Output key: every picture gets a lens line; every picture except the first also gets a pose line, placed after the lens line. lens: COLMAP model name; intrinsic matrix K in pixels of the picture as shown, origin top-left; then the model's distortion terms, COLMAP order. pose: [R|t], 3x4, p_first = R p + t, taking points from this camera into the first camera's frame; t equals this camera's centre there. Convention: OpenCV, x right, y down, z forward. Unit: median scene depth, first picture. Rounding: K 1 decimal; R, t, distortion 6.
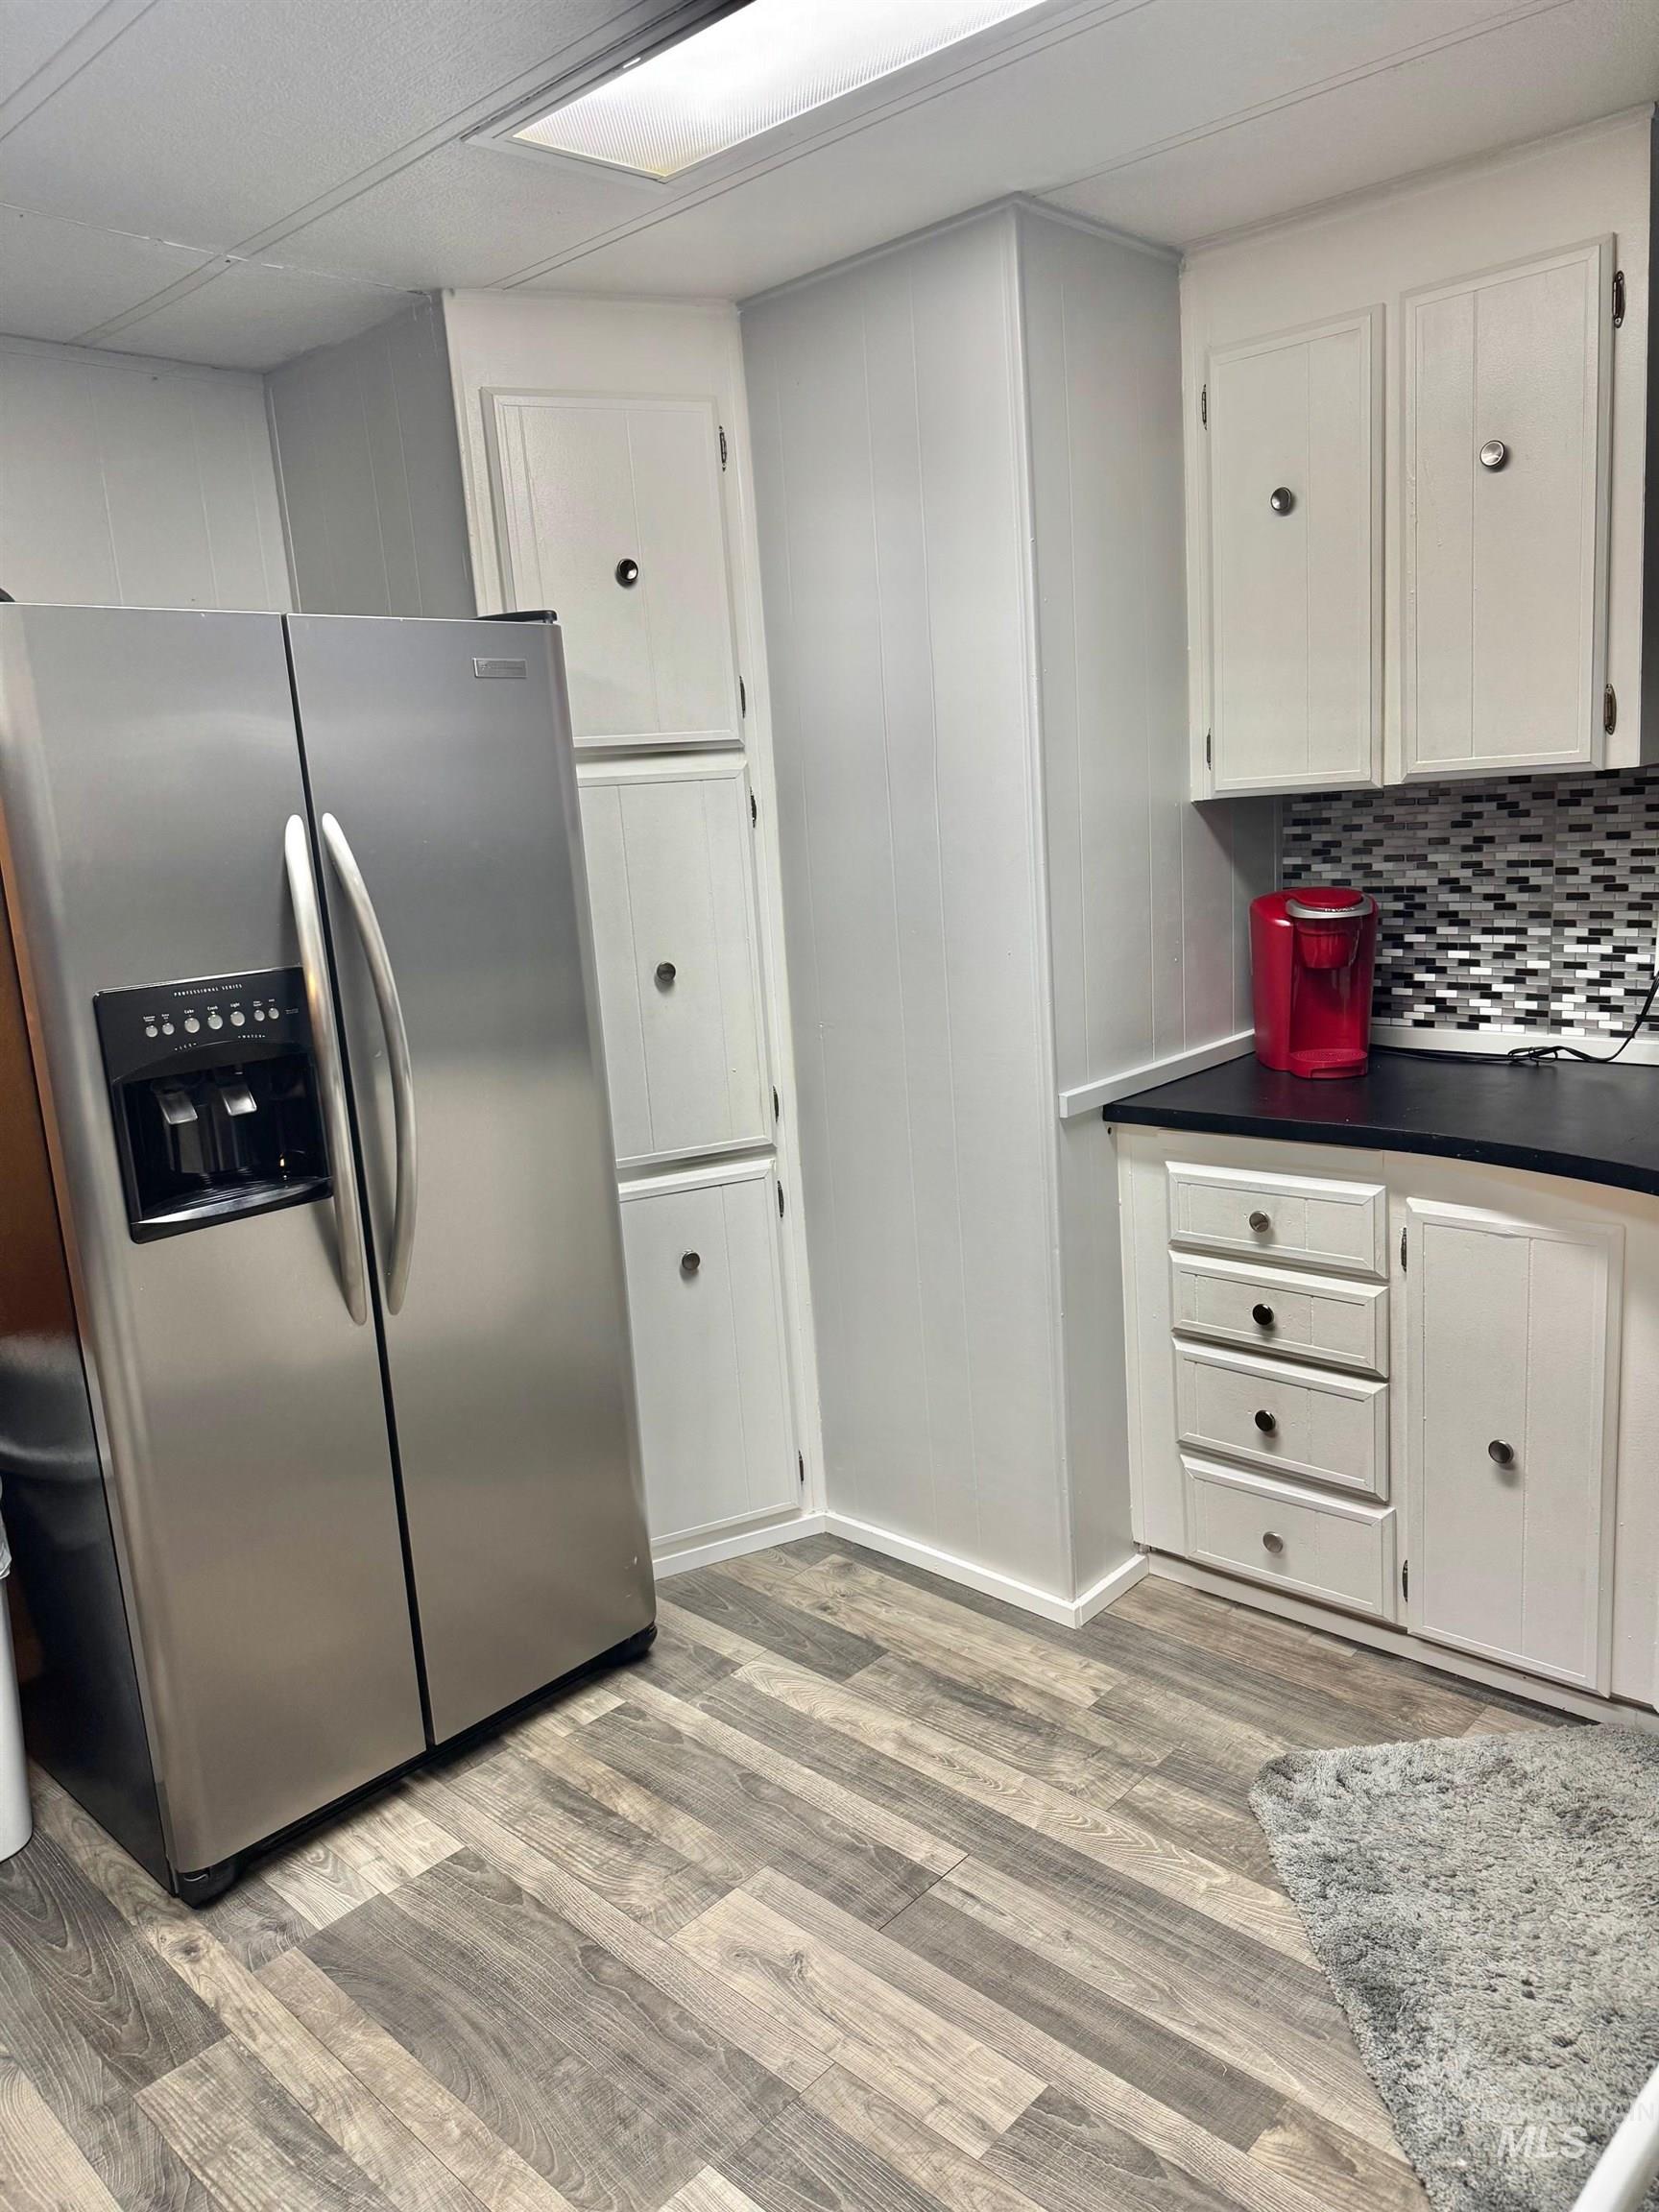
lens RADIAL K [[1556.5, 0, 829.5], [0, 1556.5, 1106.0], [0, 0, 1]] dist [0.002406, -0.005555]
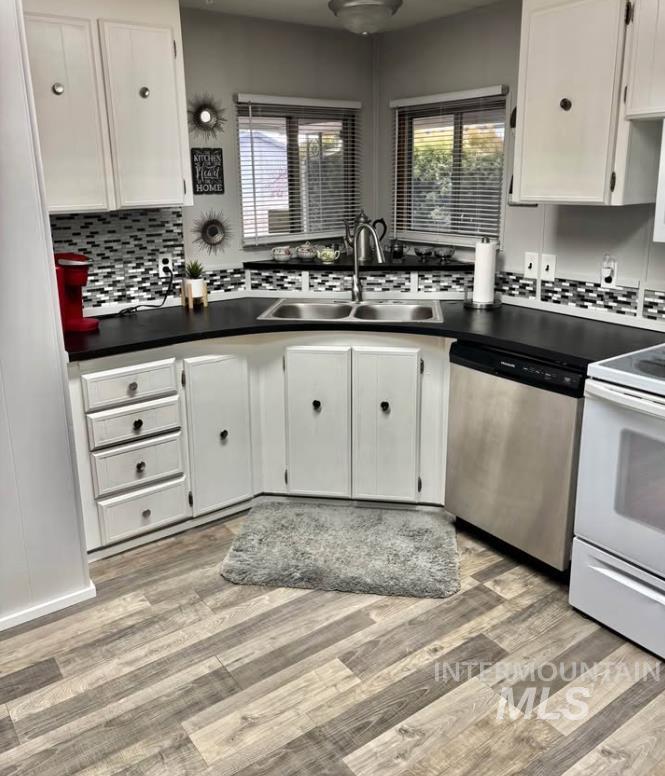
lens RADIAL K [[675.5, 0, 325.0], [0, 675.5, 341.2], [0, 0, 1]] dist [0.018222, -0.015085]
pose [[0.187657, -0.170583, 0.967309, -0.657010], [0.199853, 0.970835, 0.132434, -0.072373], [-0.961688, 0.168467, 0.216275, 0.442101]]
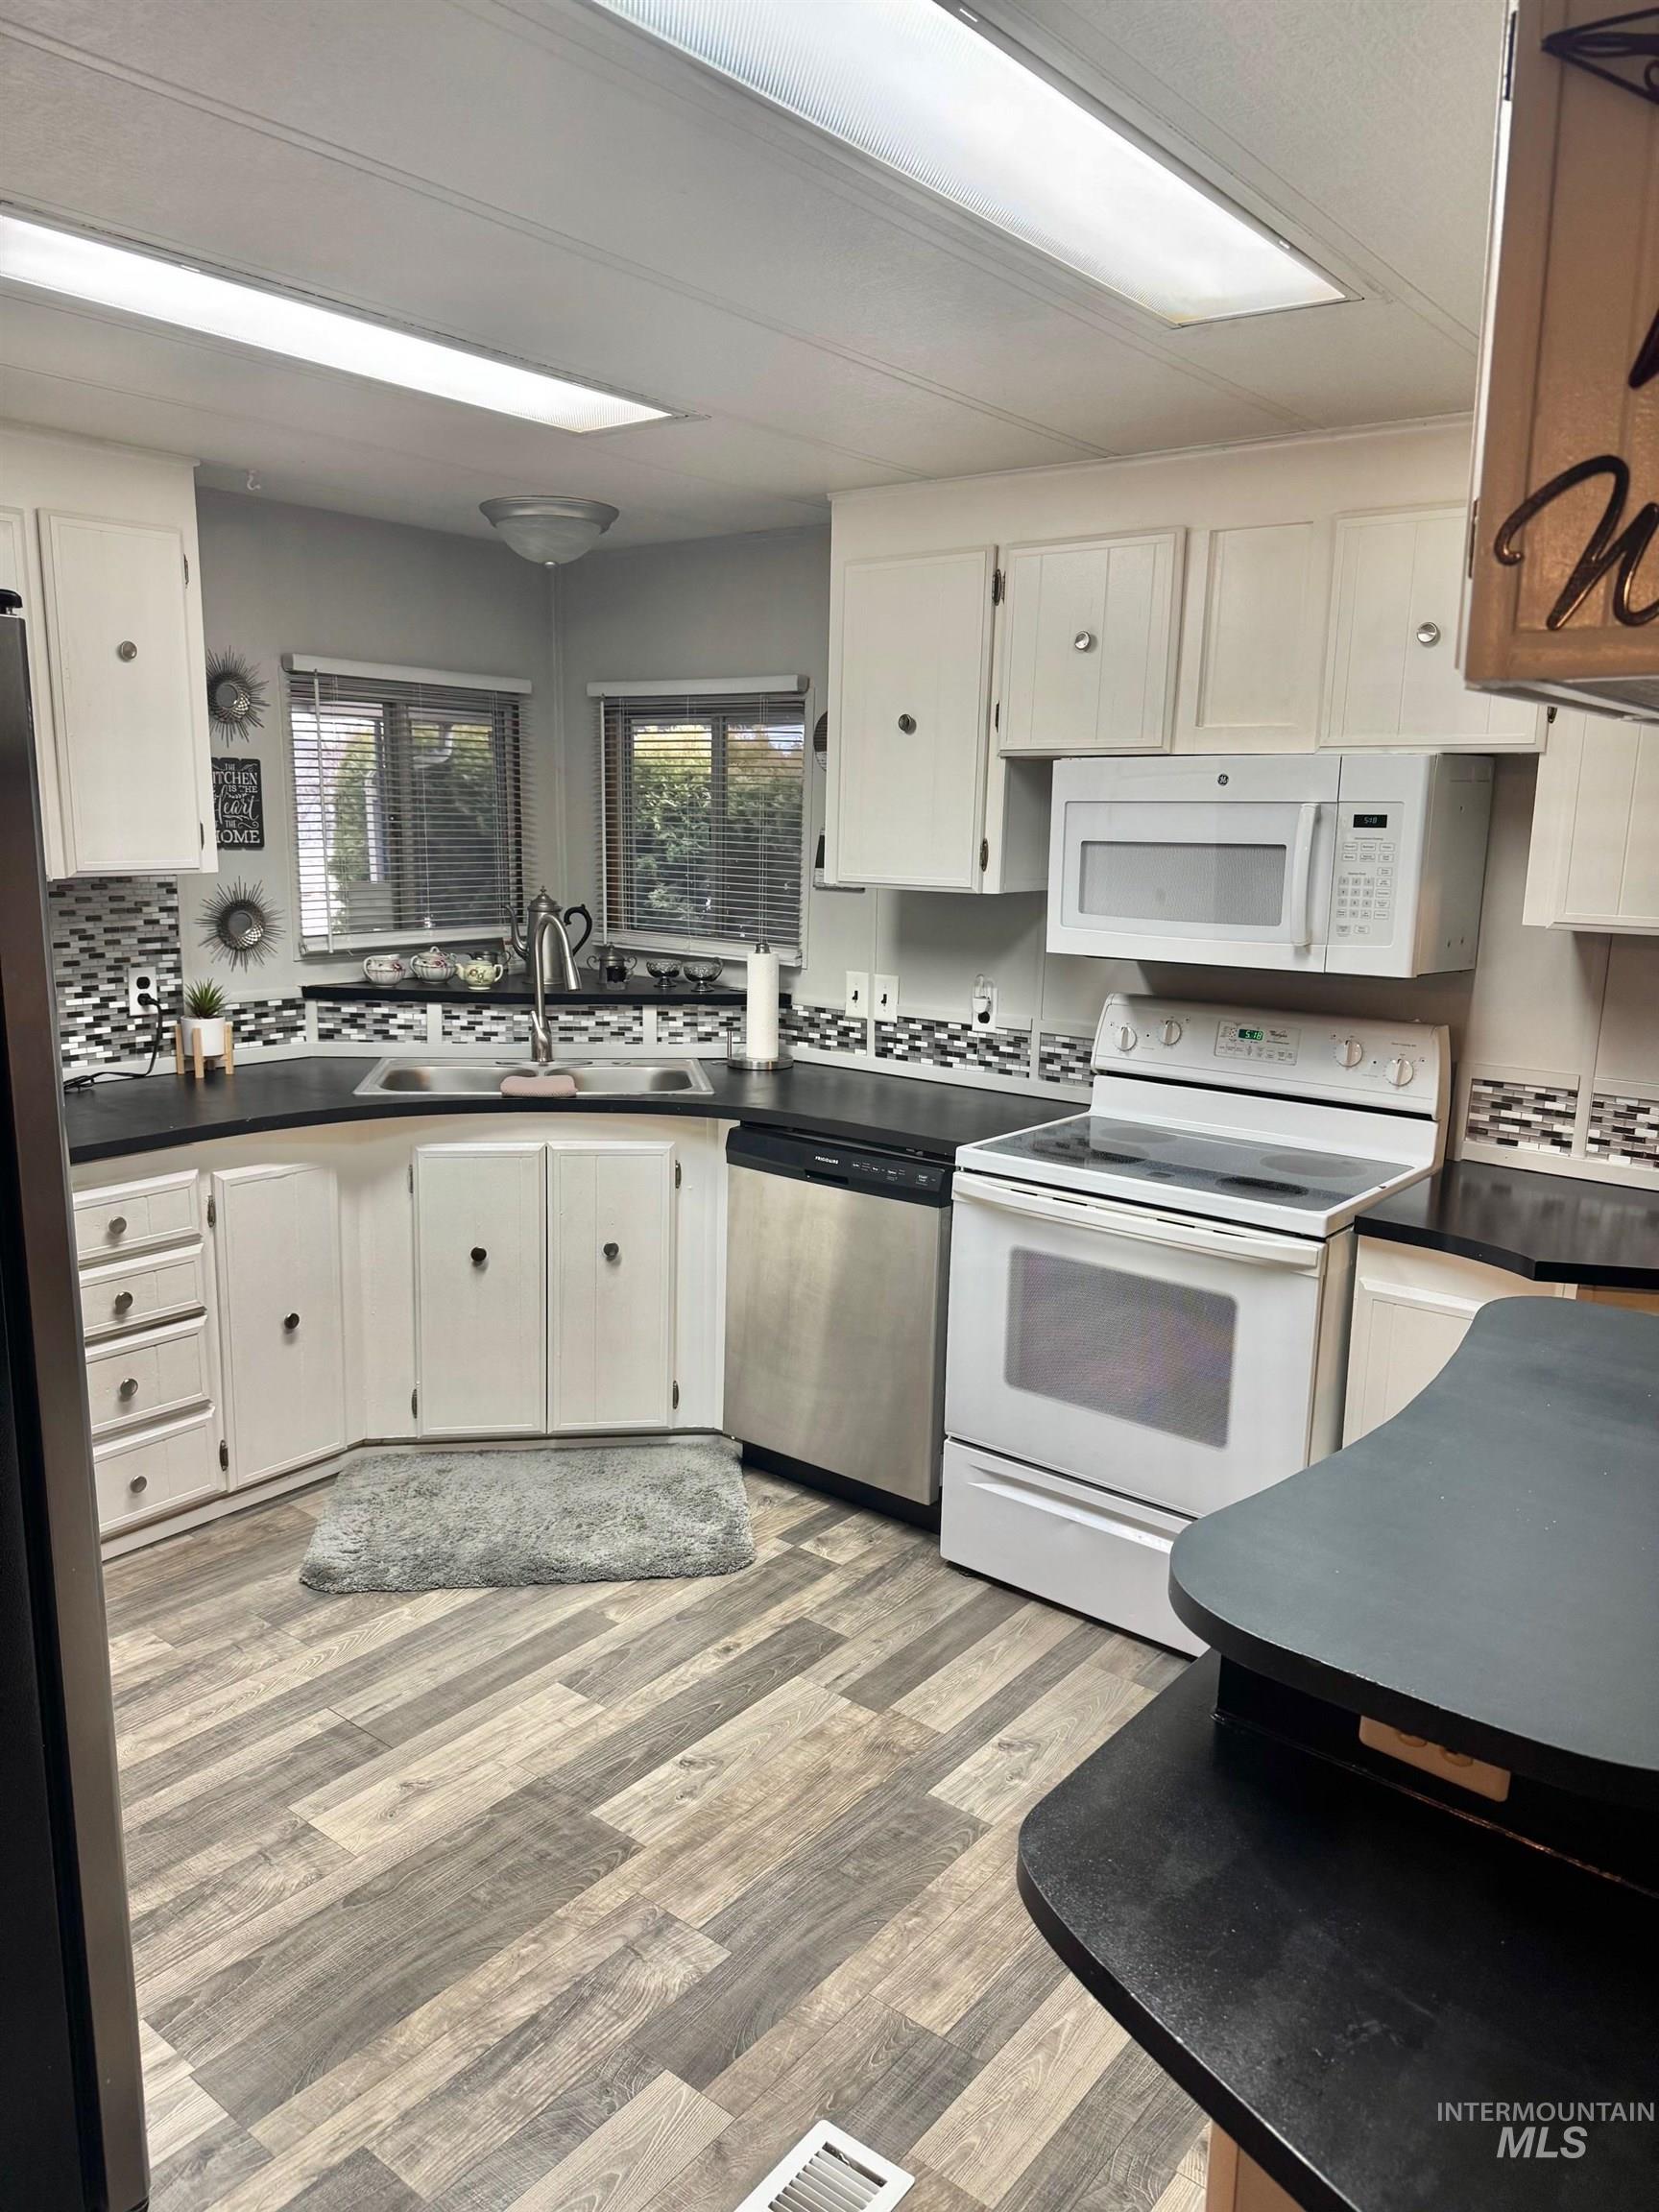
lens RADIAL K [[1565.1, 0, 829.5], [0, 1565.1, 1106.0], [0, 0, 1]] dist [0.032302, -0.069142]
pose [[-0.101429, -0.119595, 0.987628, -0.959750], [0.183744, 0.973416, 0.136744, -0.081351], [-0.977727, 0.195341, -0.076758, 0.496041]]
